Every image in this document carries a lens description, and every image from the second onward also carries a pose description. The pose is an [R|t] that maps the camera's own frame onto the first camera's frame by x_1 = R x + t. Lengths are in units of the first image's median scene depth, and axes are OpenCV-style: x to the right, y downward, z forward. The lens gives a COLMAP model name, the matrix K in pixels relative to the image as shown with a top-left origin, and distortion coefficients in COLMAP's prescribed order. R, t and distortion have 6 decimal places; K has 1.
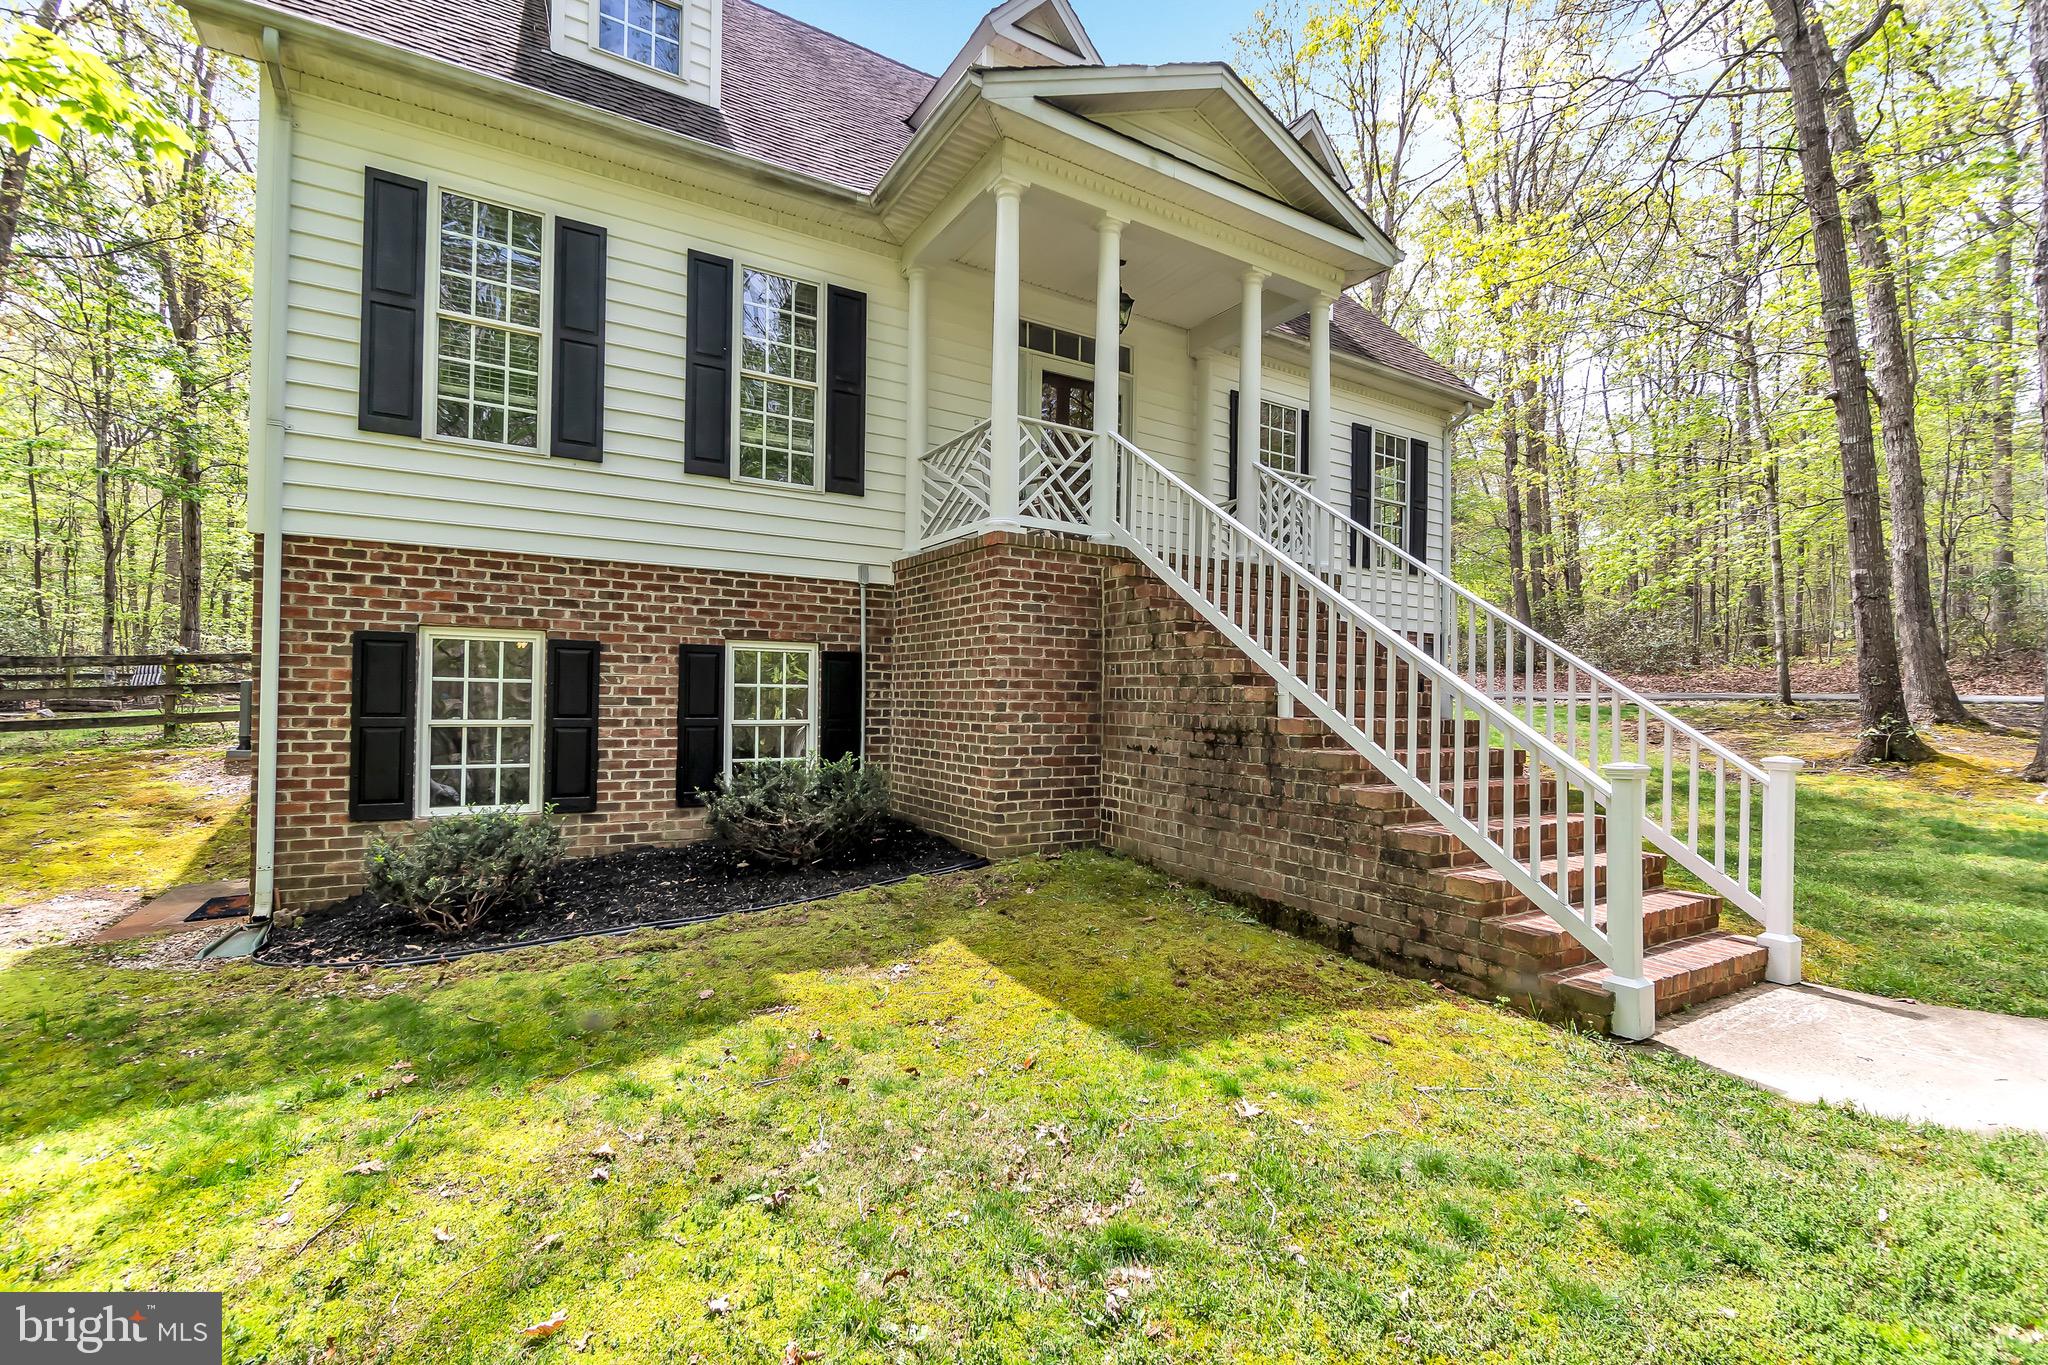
lens RADIAL K [[879.4, 0, 805.1], [0, 879.4, 694.1], [0, 0, 1]] dist [-0.008809, 0.001367]
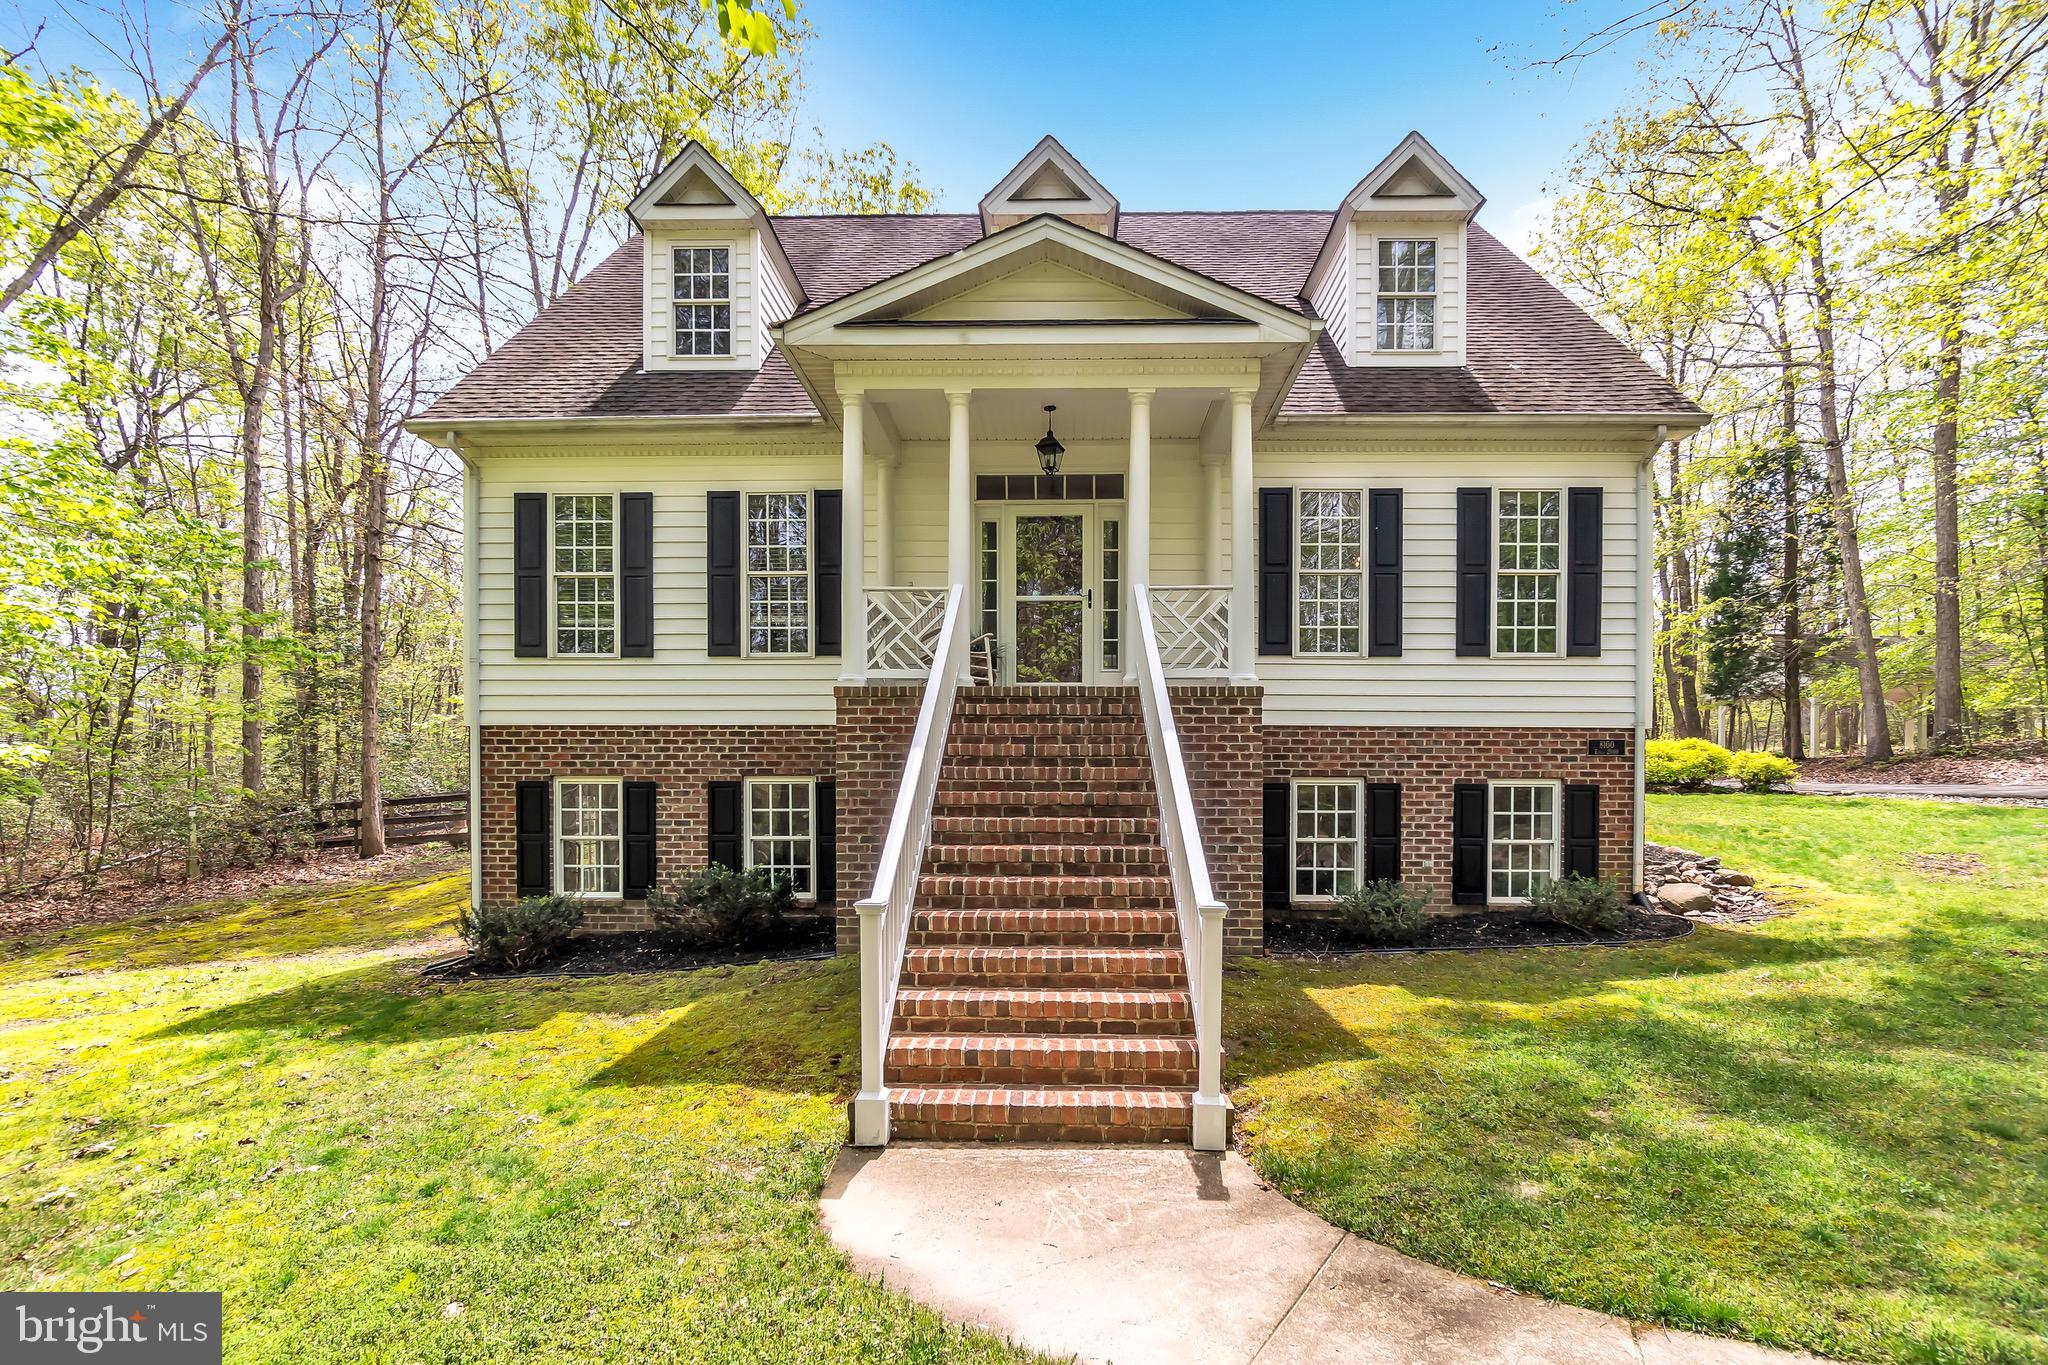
lens RADIAL K [[937.4, 0, 1270.5], [0, 937.4, 795.8], [0, 0, 1]] dist [-0.010646, -0.002048]
pose [[0.870510, -0.006859, -0.492104, 1.414978], [0.016169, 0.999762, 0.014667, -0.043247], [0.491886, -0.020725, 0.870413, 0.163752]]
